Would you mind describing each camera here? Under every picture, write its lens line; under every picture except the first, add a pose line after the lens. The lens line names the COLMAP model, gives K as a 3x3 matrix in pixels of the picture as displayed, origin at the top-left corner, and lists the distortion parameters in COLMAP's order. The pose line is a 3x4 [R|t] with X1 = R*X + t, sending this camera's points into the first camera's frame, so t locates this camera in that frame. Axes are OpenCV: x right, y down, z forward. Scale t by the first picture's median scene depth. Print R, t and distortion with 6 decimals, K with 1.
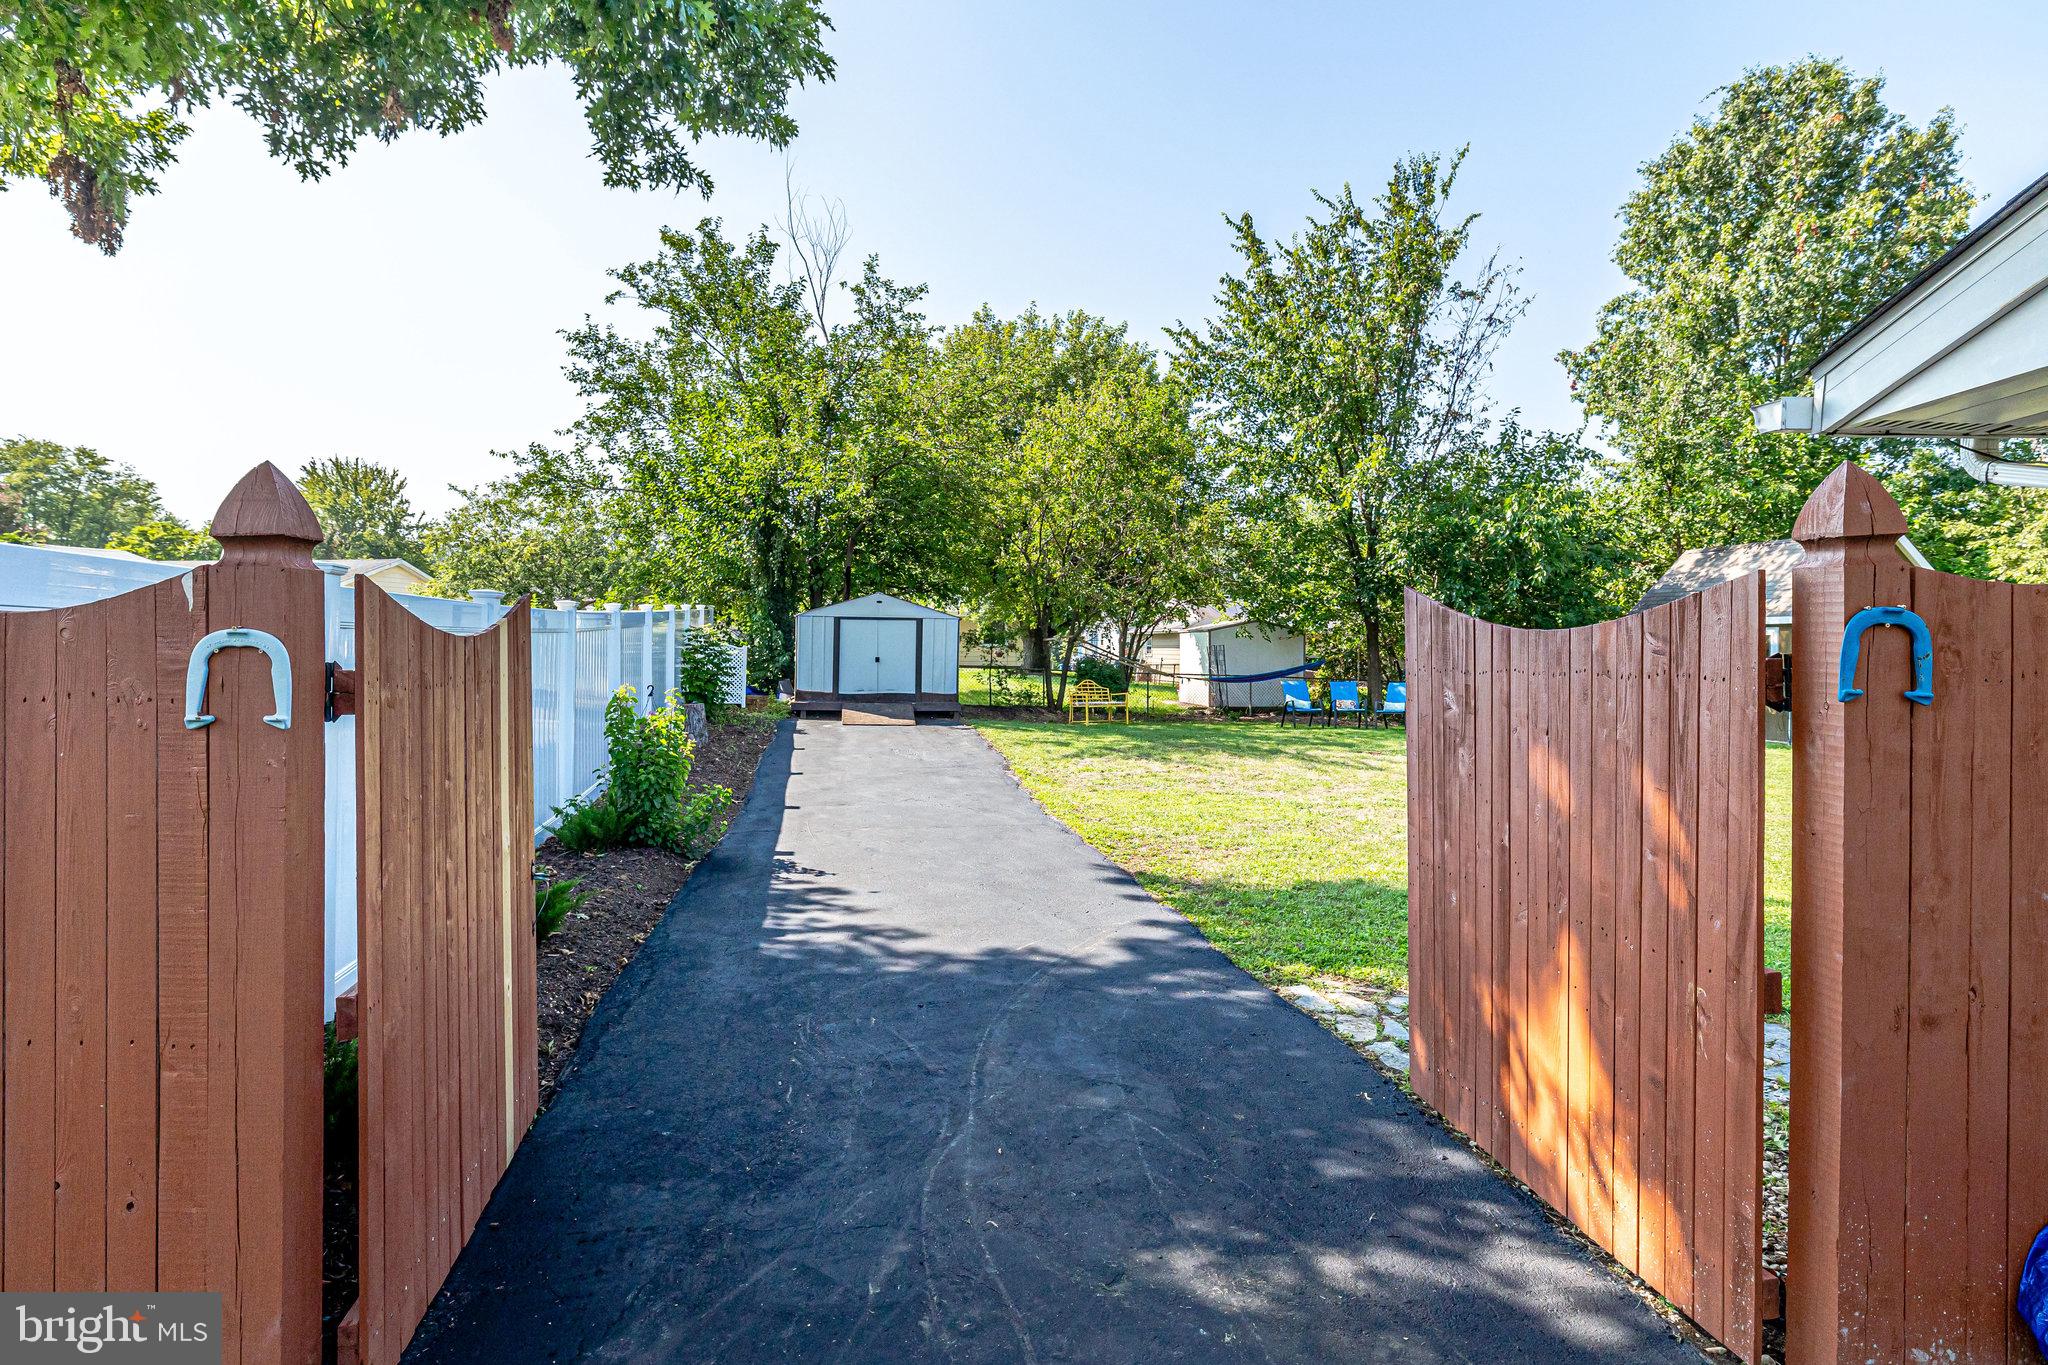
lens RADIAL K [[1093.7, 0, 1010.9], [0, 1093.7, 643.2], [0, 0, 1]] dist [-0.000452, -0.001842]
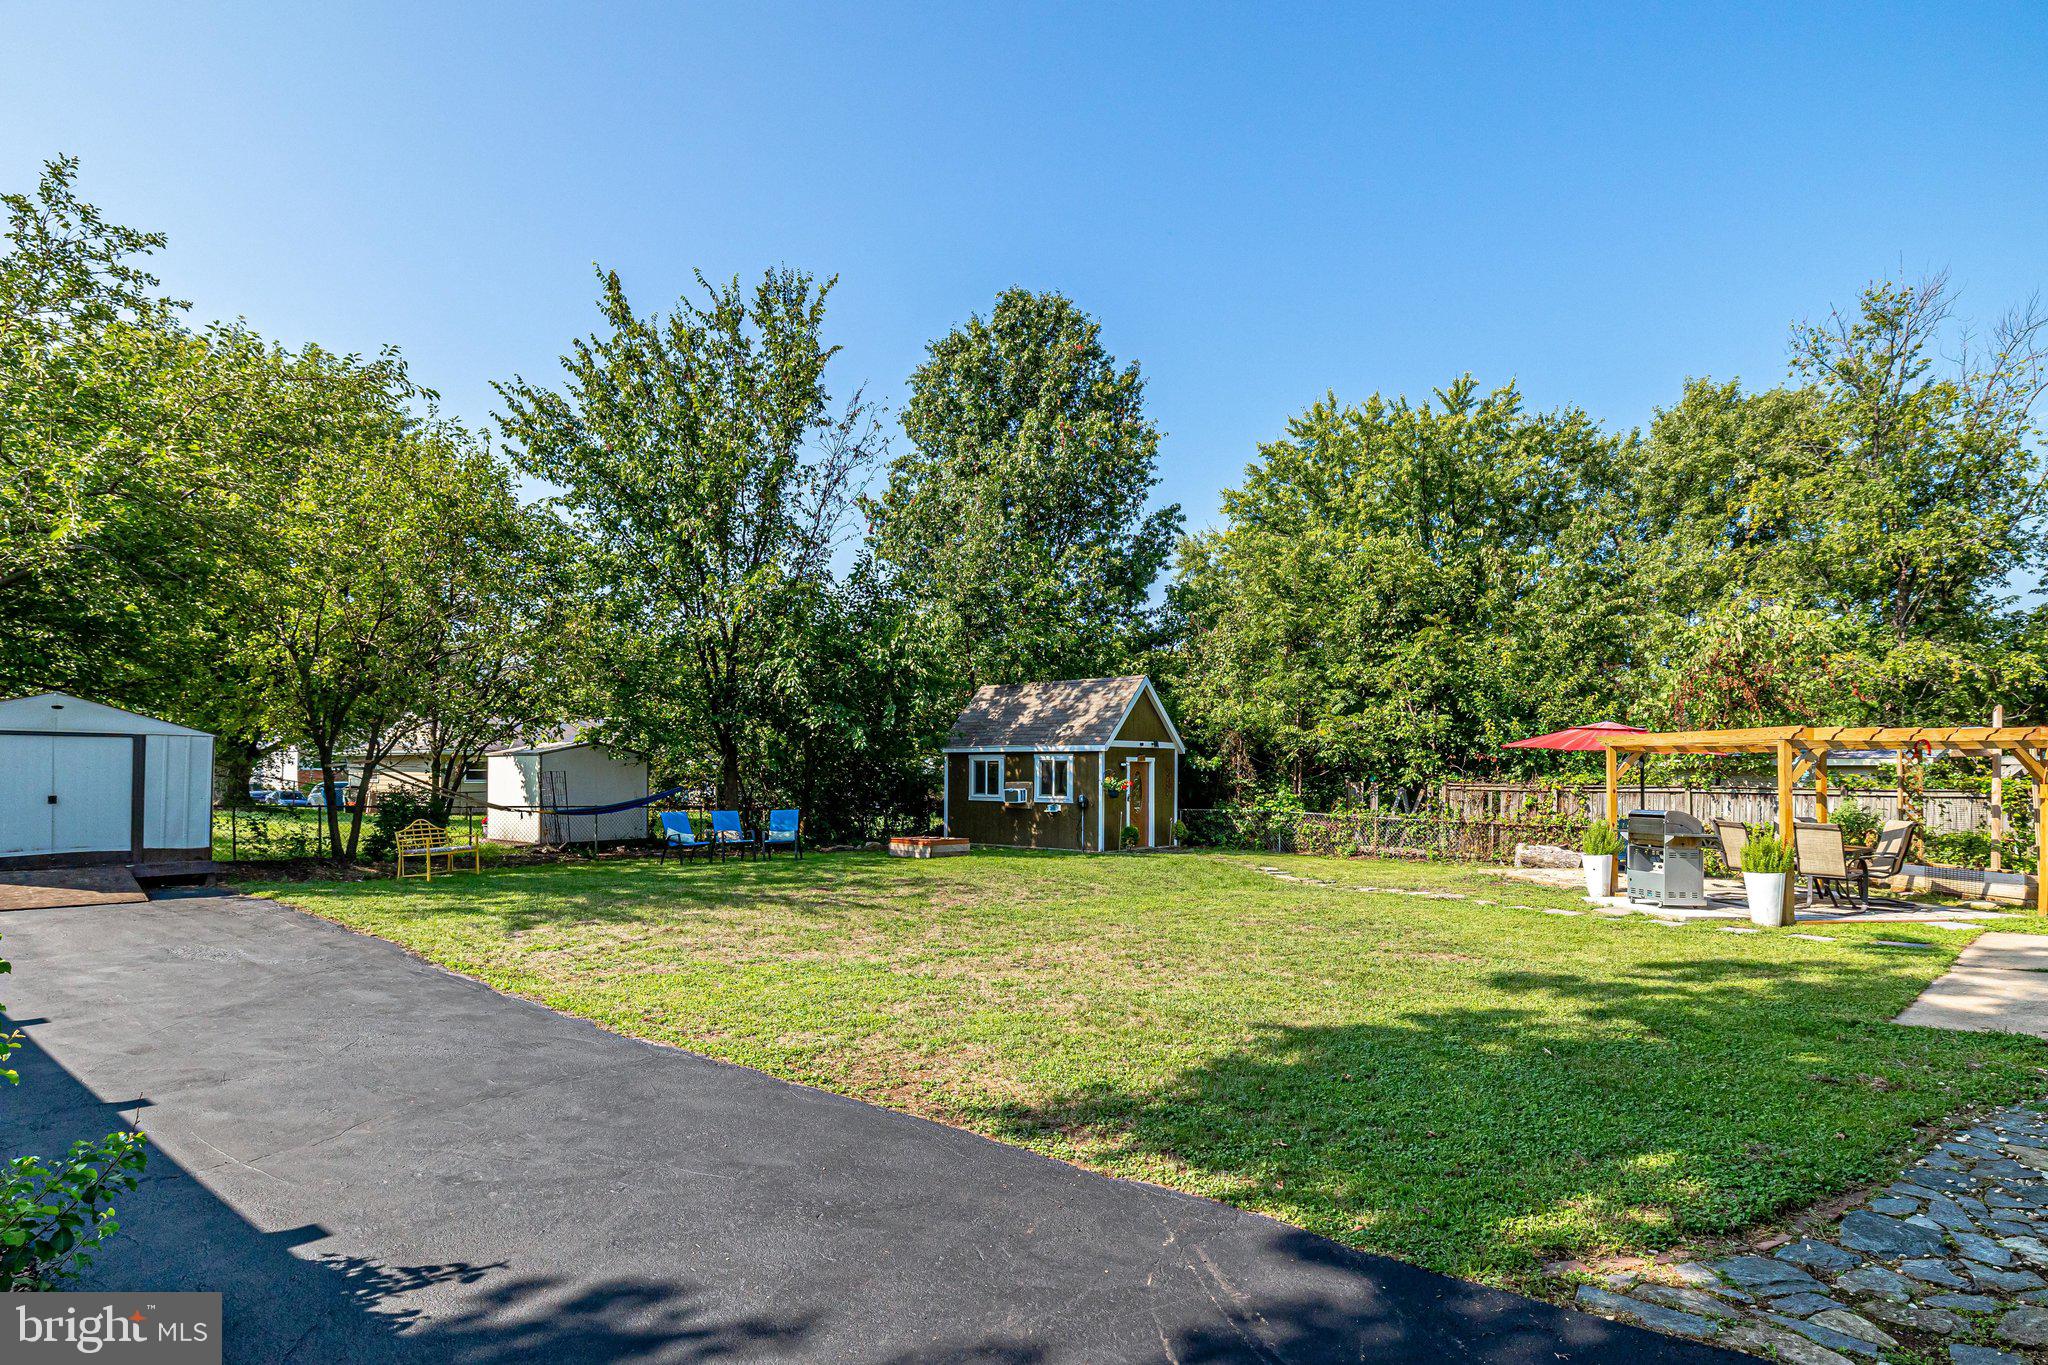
lens RADIAL K [[1053.7, 0, 1024.8], [0, 1053.7, 759.4], [0, 0, 1]] dist [-0.004522, -0.001110]
pose [[0.743578, -0.000702, 0.668649, -0.094478], [0.003629, 0.999989, -0.002985, -0.003895], [-0.668639, 0.004646, 0.743572, 0.150149]]
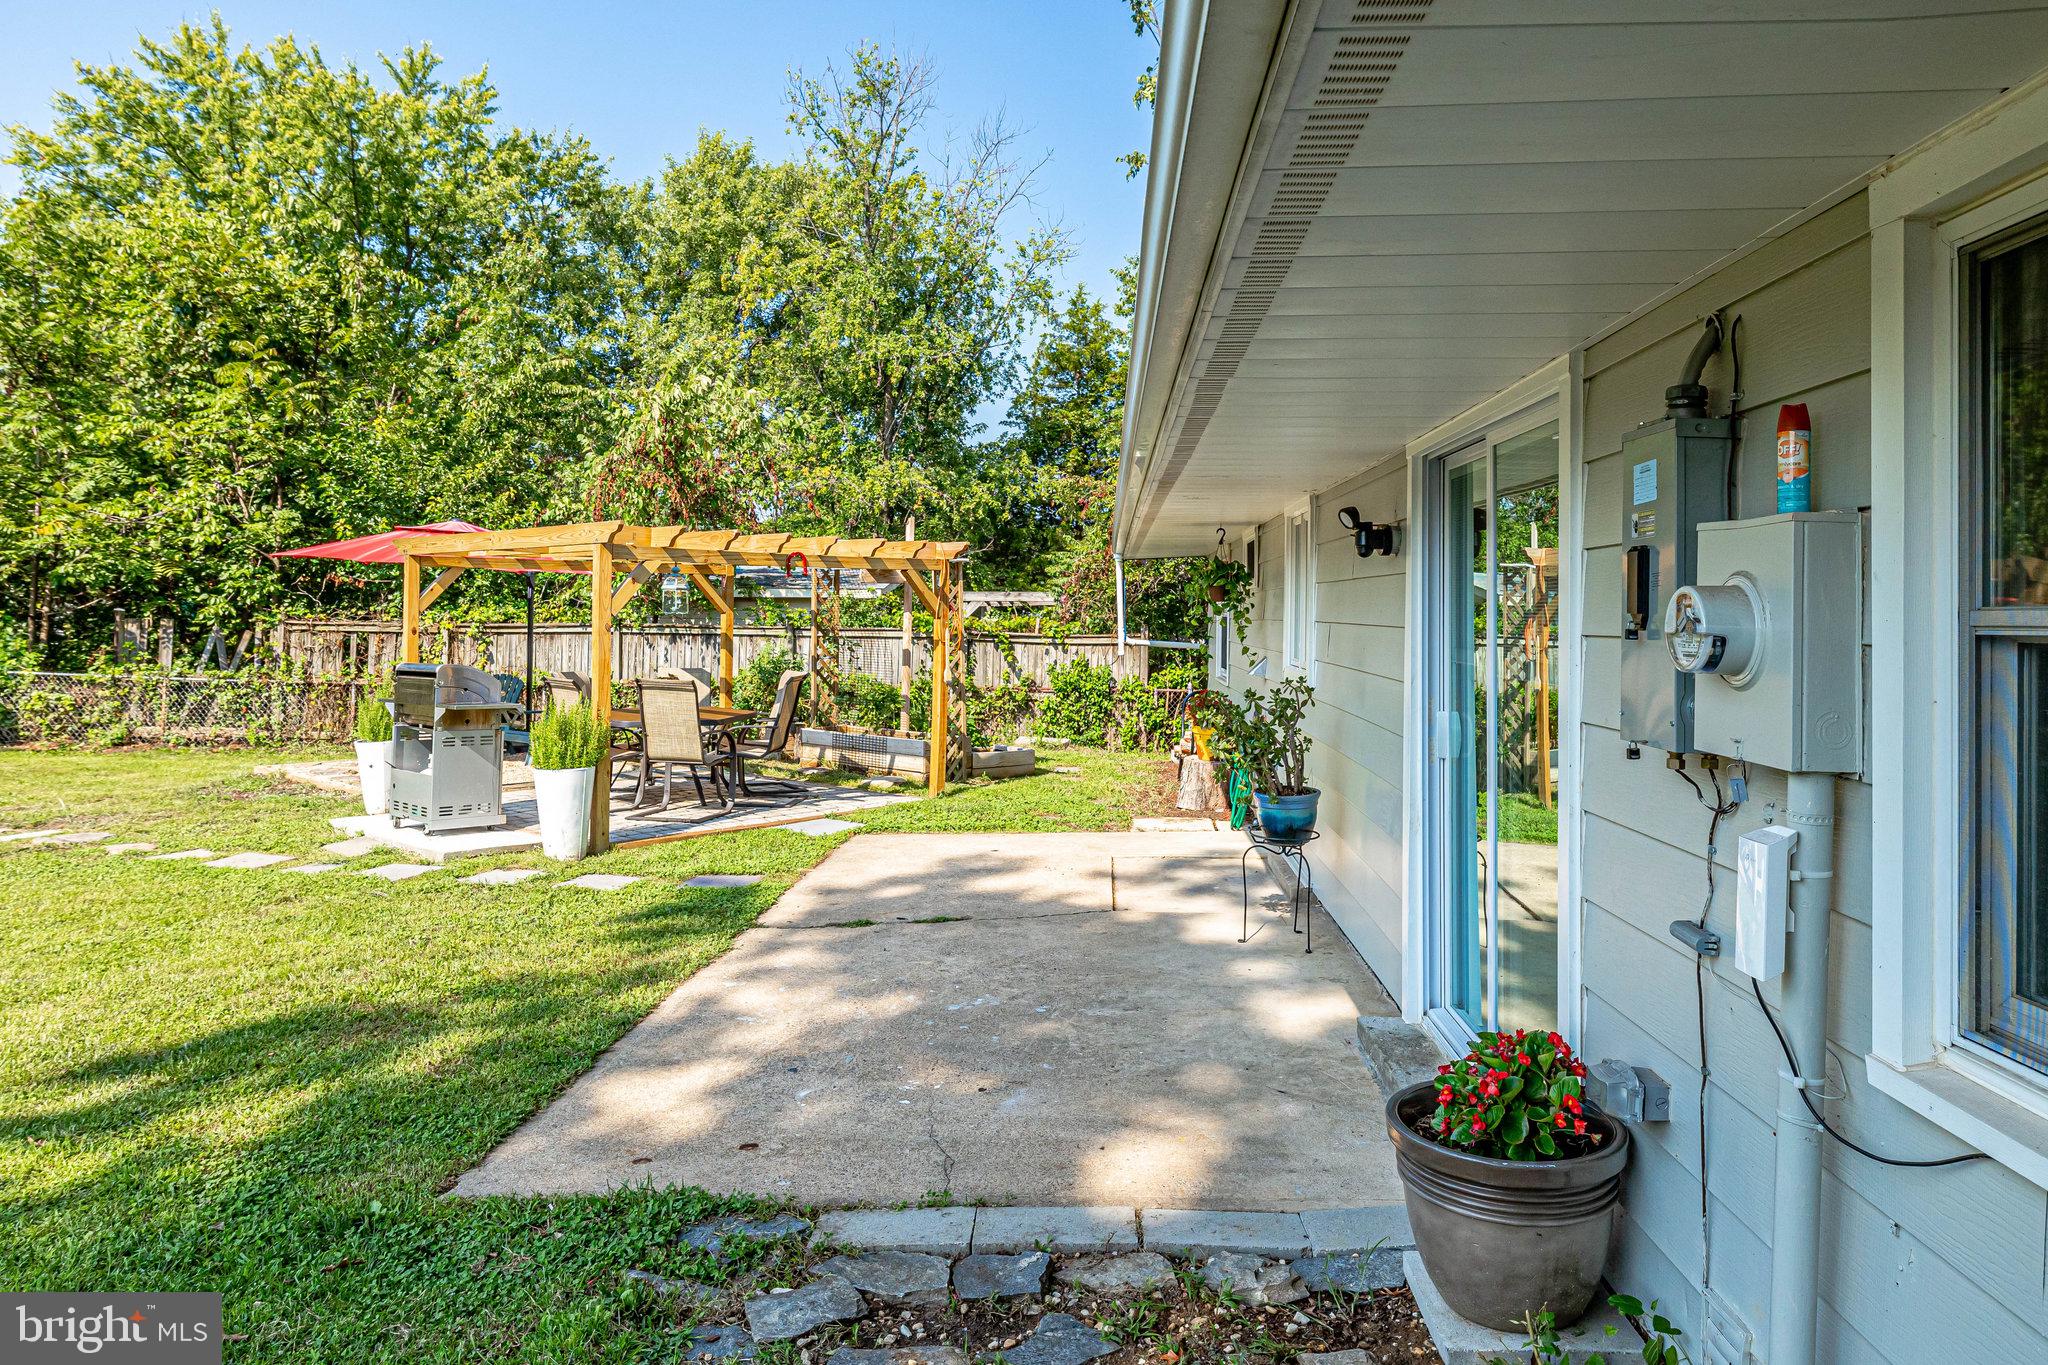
lens RADIAL K [[1310.2, 0, 1024.3], [0, 1310.2, 579.3], [0, 0, 1]] dist [-0.004333, -0.000017]
pose [[0.075848, 0.017811, 0.996960, 0.122295], [-0.010647, 0.999798, -0.017052, 0.001131], [-0.997063, -0.009321, 0.076023, 0.133100]]
